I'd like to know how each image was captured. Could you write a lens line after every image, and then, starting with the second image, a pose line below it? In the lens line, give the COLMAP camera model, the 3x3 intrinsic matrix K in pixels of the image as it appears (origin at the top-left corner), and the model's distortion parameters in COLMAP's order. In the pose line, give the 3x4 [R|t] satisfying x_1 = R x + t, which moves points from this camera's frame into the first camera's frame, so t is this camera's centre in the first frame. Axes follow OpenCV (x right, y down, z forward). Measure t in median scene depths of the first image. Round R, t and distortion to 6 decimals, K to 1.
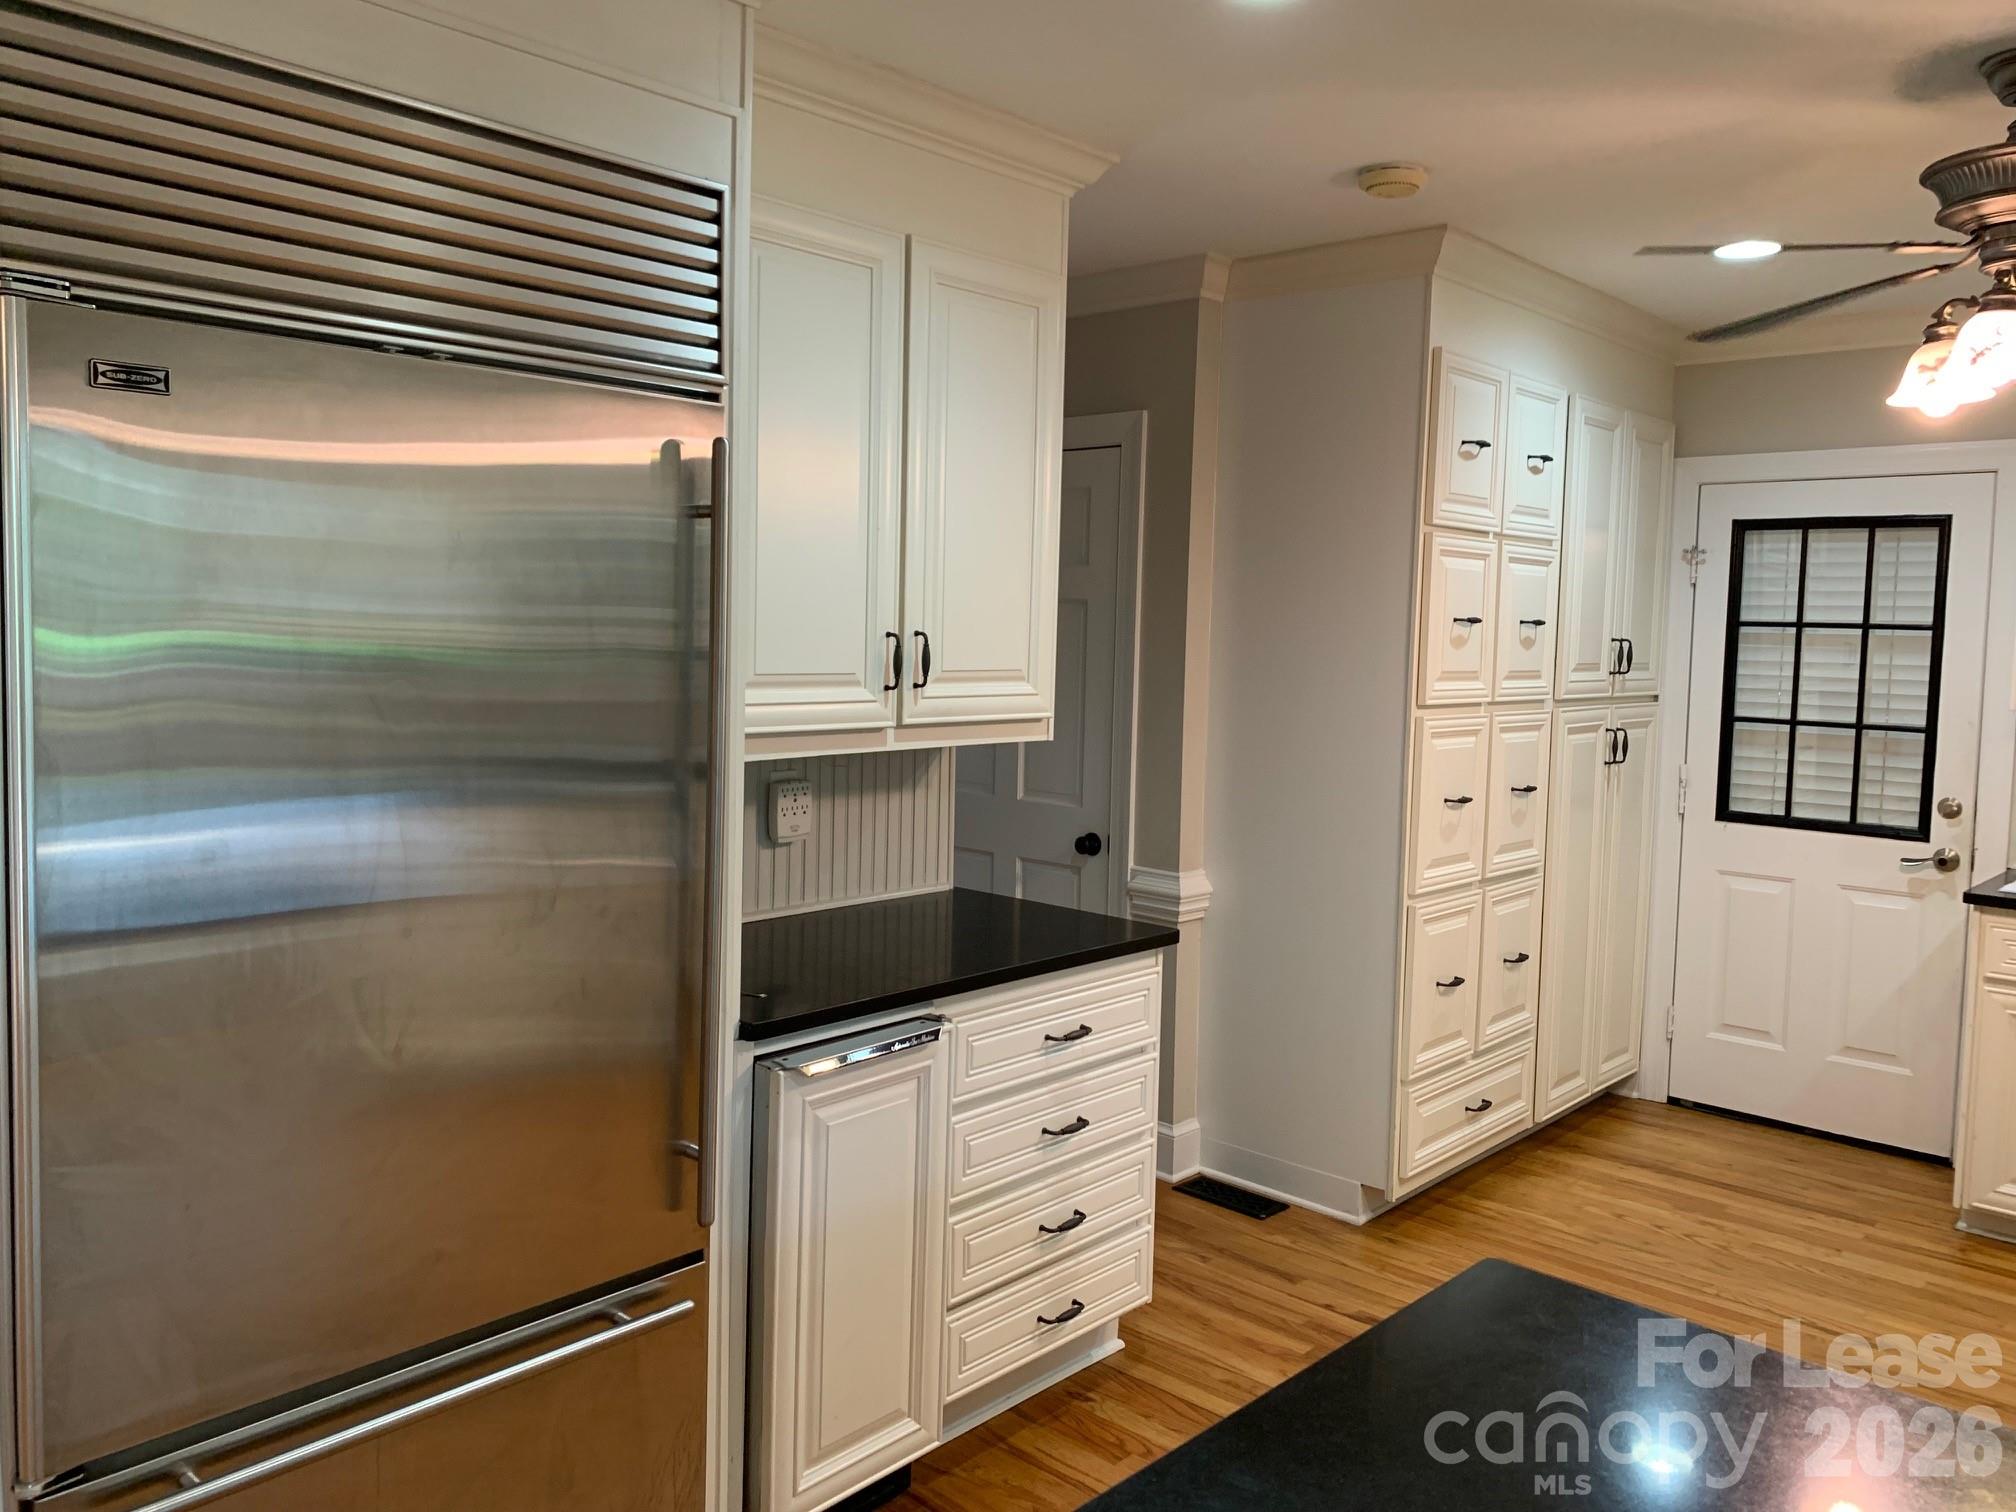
lens RADIAL K [[1538.2, 0, 1008.0], [0, 1538.2, 756.0], [0, 0, 1]] dist [0.062650, -0.122183]
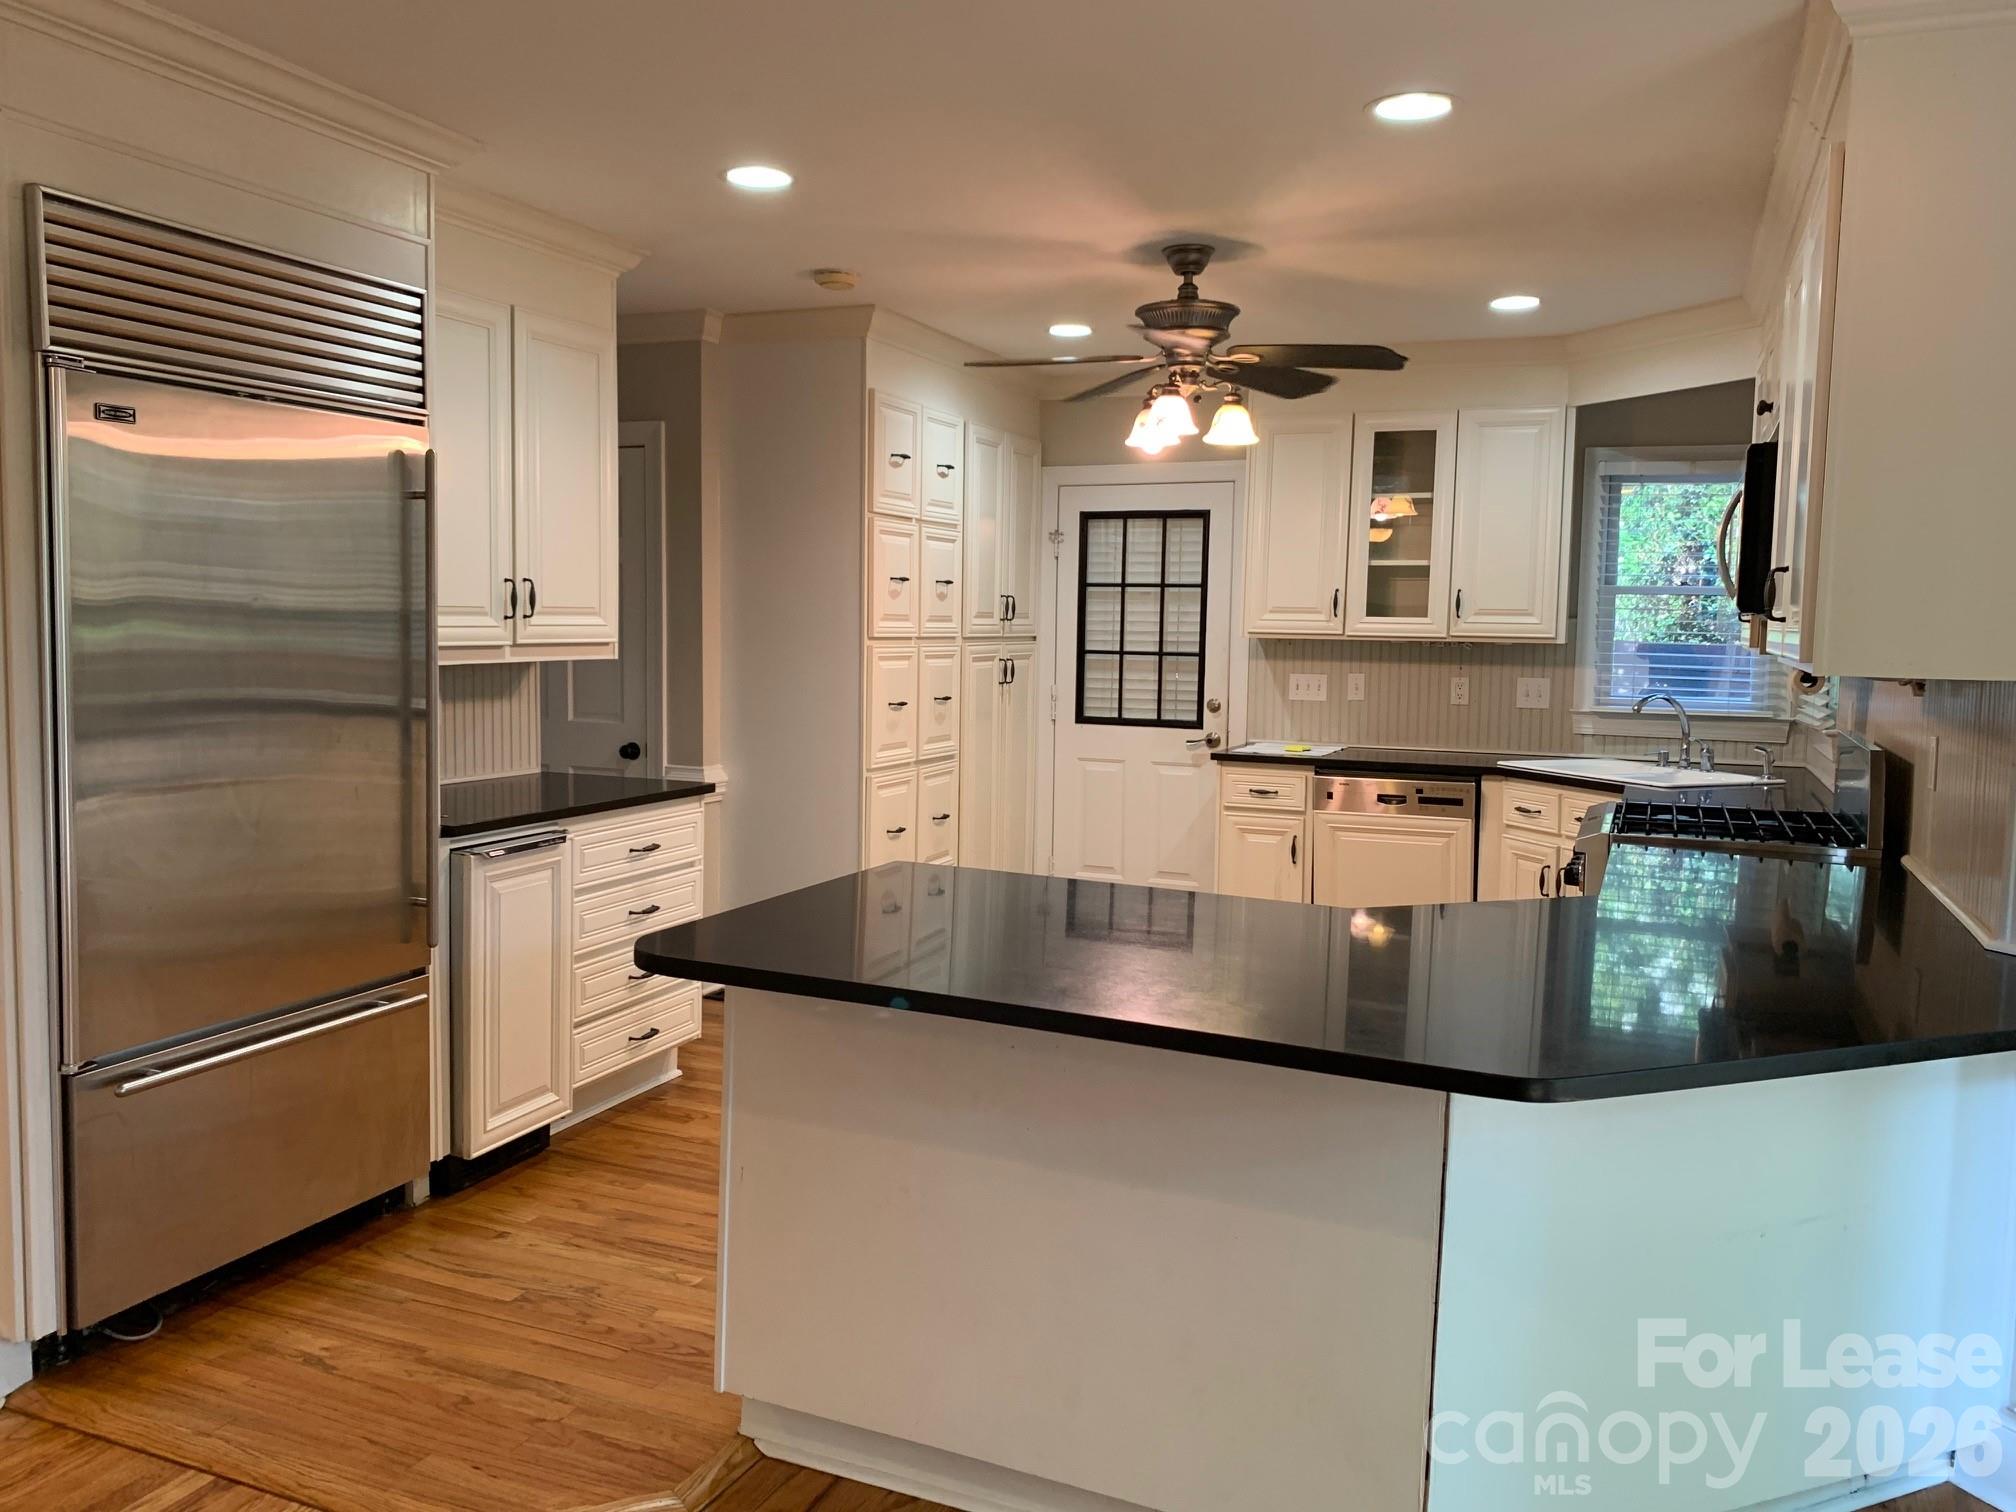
lens RADIAL K [[1534.6, 0, 981.0], [0, 1534.6, 756.7], [0, 0, 1]] dist [0.155267, -0.274249]
pose [[0.948840, -0.035465, 0.313759, -0.088240], [0.031708, 0.999351, 0.017071, 0.056238], [-0.314161, -0.006249, 0.949349, -0.392053]]
